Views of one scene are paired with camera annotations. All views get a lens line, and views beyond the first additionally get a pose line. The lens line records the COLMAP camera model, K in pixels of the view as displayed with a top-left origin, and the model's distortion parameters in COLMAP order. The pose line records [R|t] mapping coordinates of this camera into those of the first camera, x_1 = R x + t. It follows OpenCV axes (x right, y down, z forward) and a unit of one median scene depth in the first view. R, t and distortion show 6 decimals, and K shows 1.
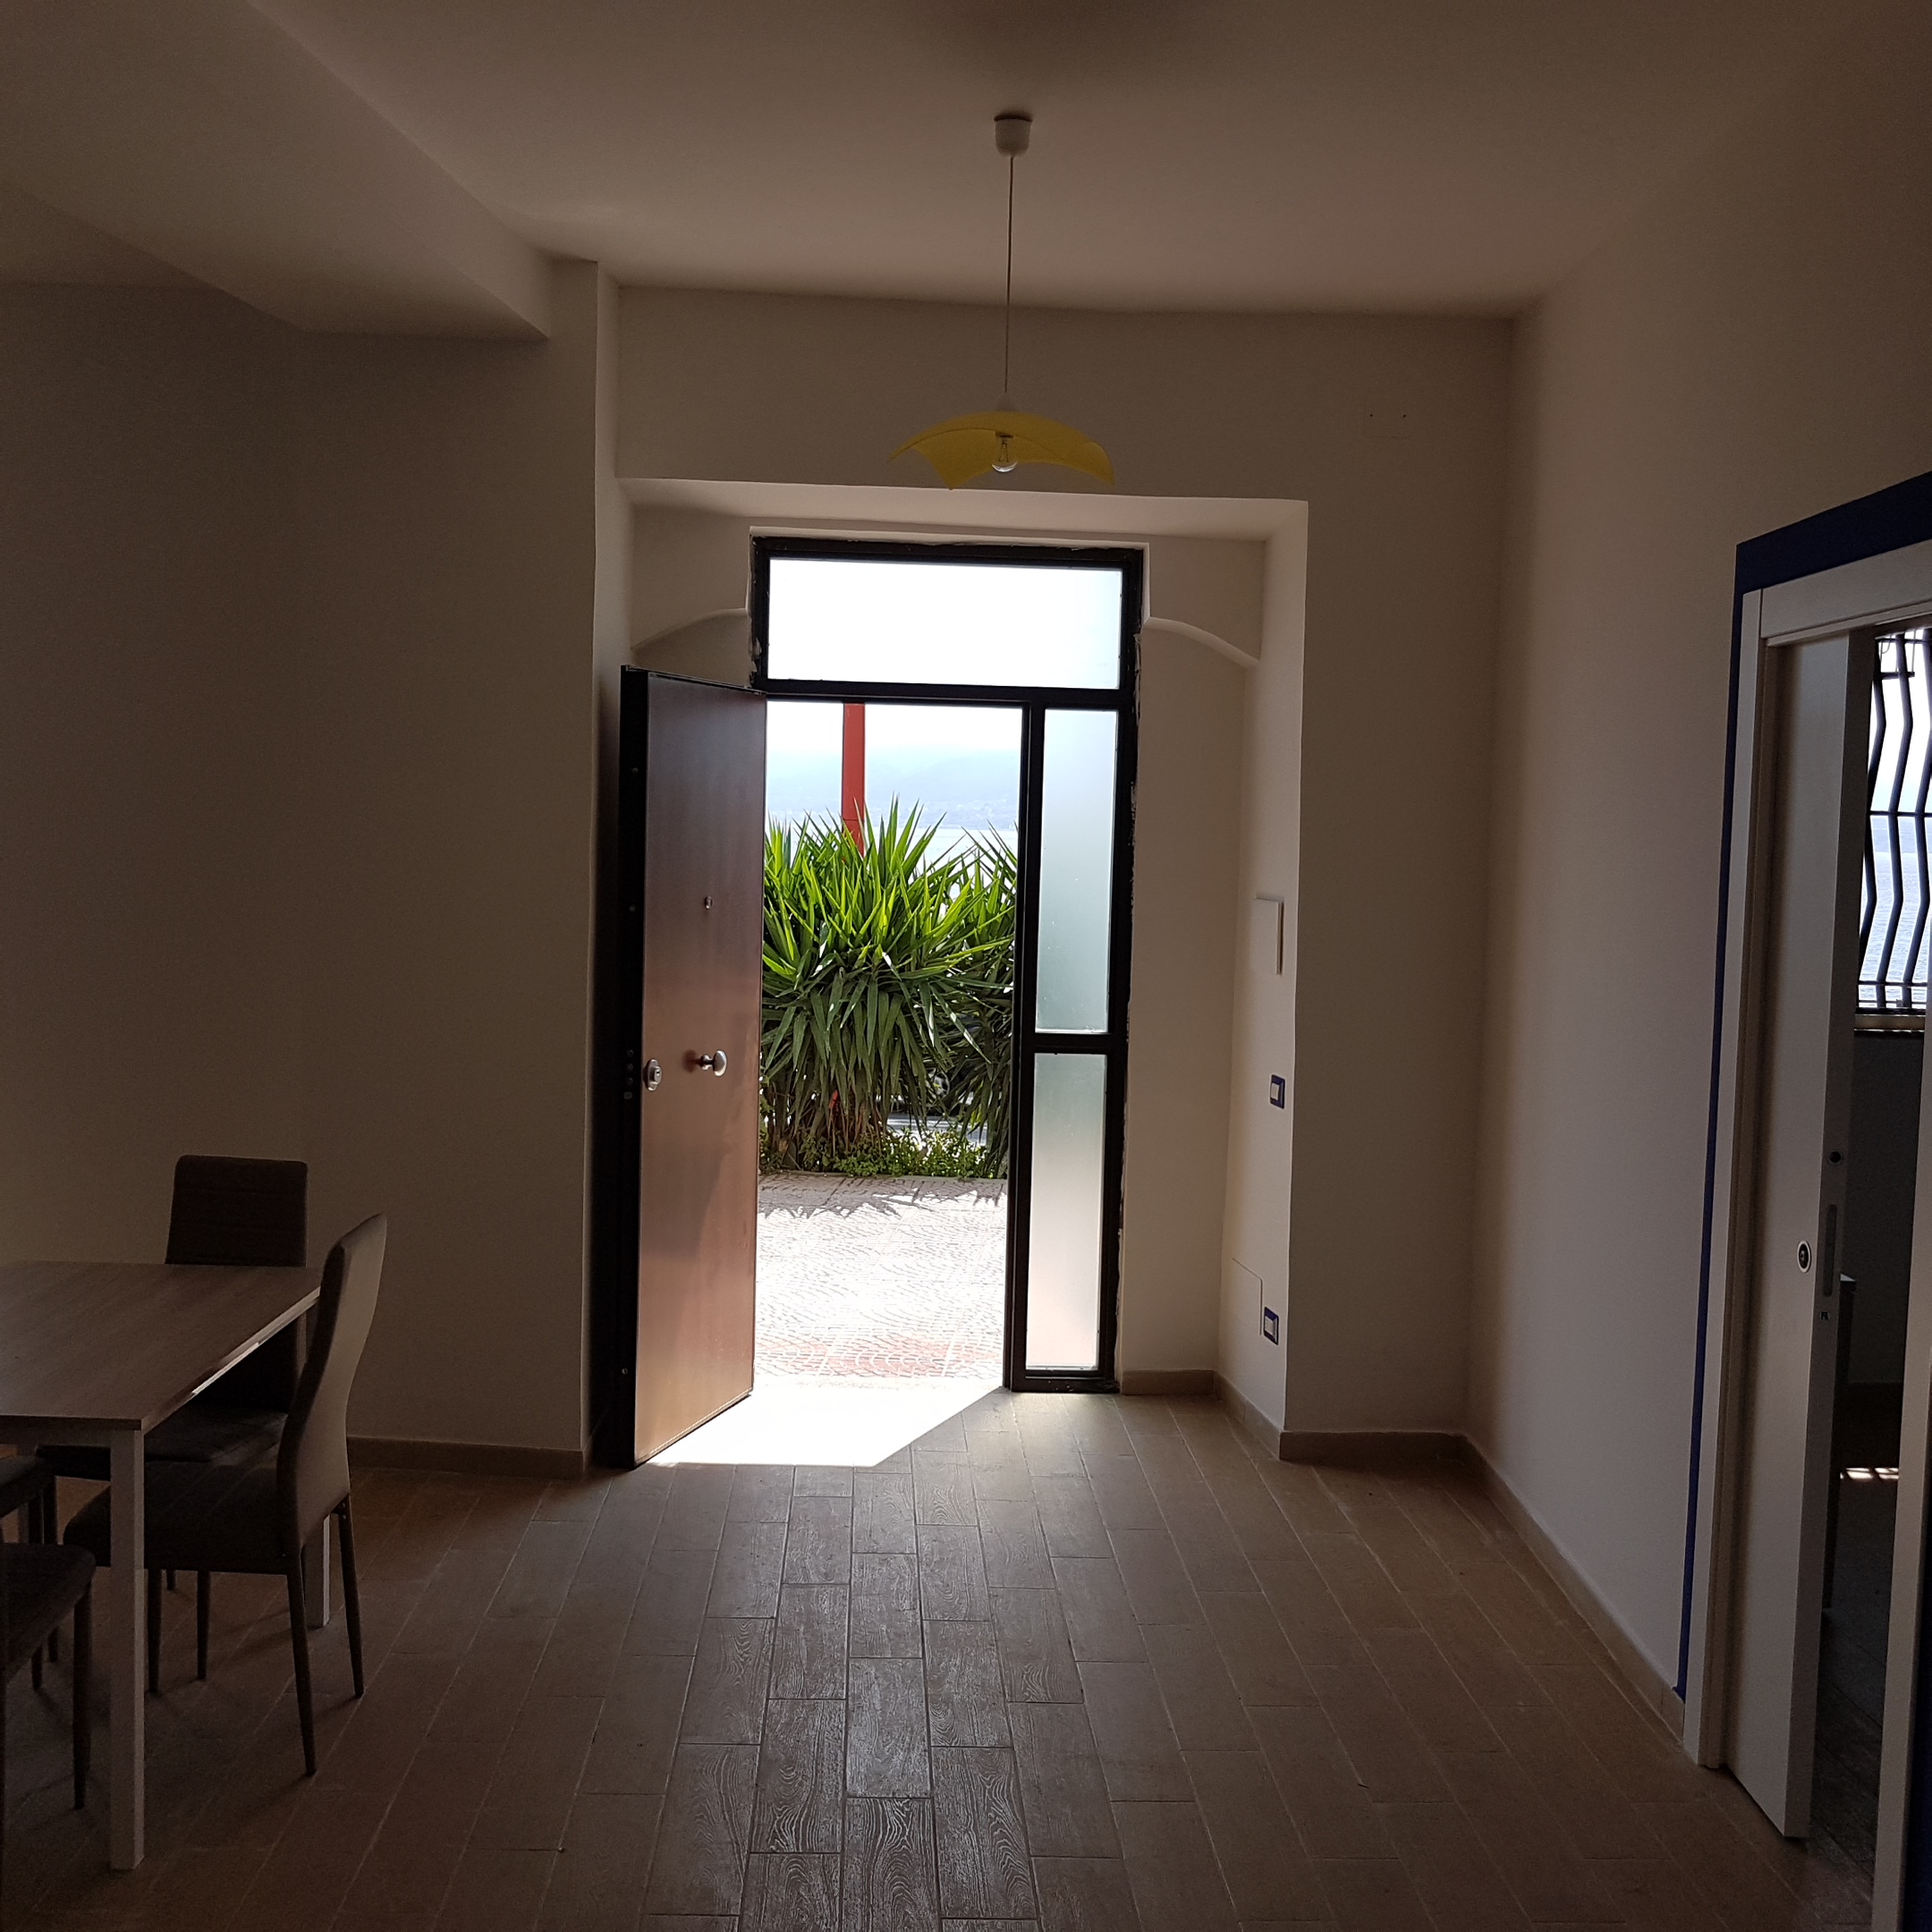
lens RADIAL K [[1991.5, 0, 967.8], [0, 1991.5, 964.5], [0, 0, 1]] dist [-0.024299, 0.000000]
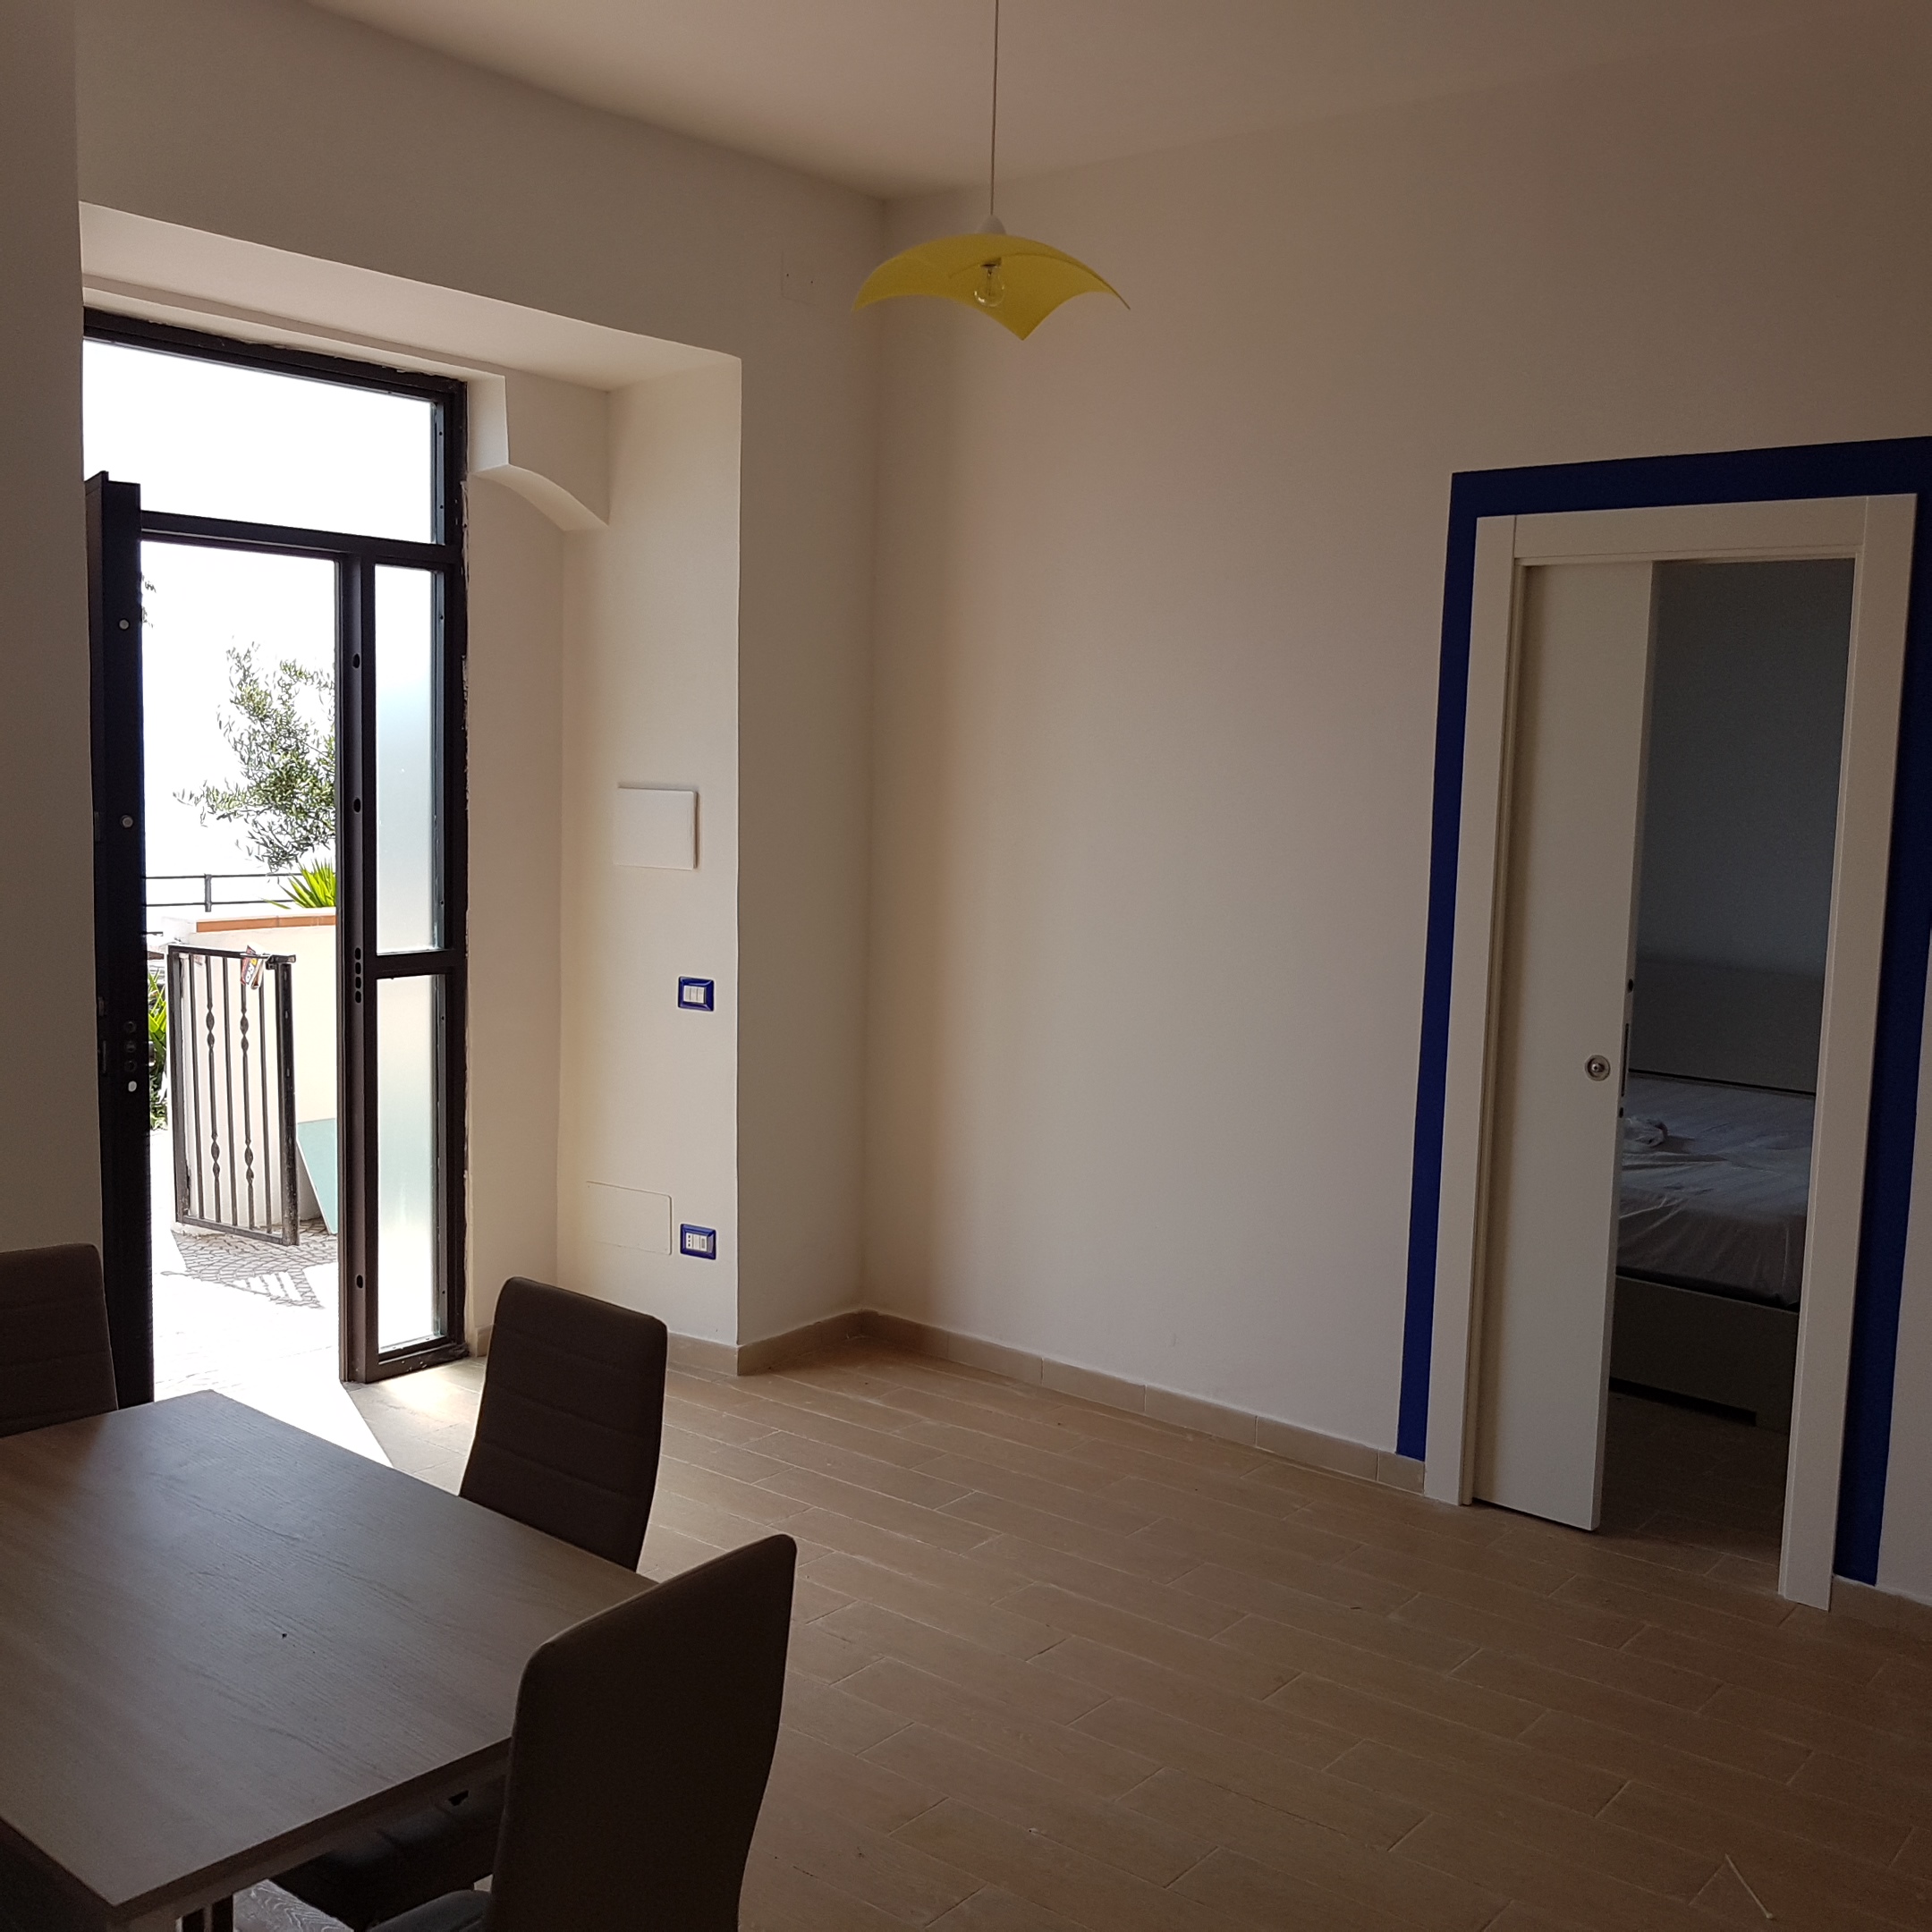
lens RADIAL K [[1991.5, 0, 968.6], [0, 1991.5, 973.3], [0, 0, 1]] dist [-0.024299, 0.000000]
pose [[0.665754, -0.091942, 0.740485, -0.420288], [0.042298, 0.995434, 0.085568, -0.019140], [-0.744971, -0.025646, 0.666603, 0.260581]]
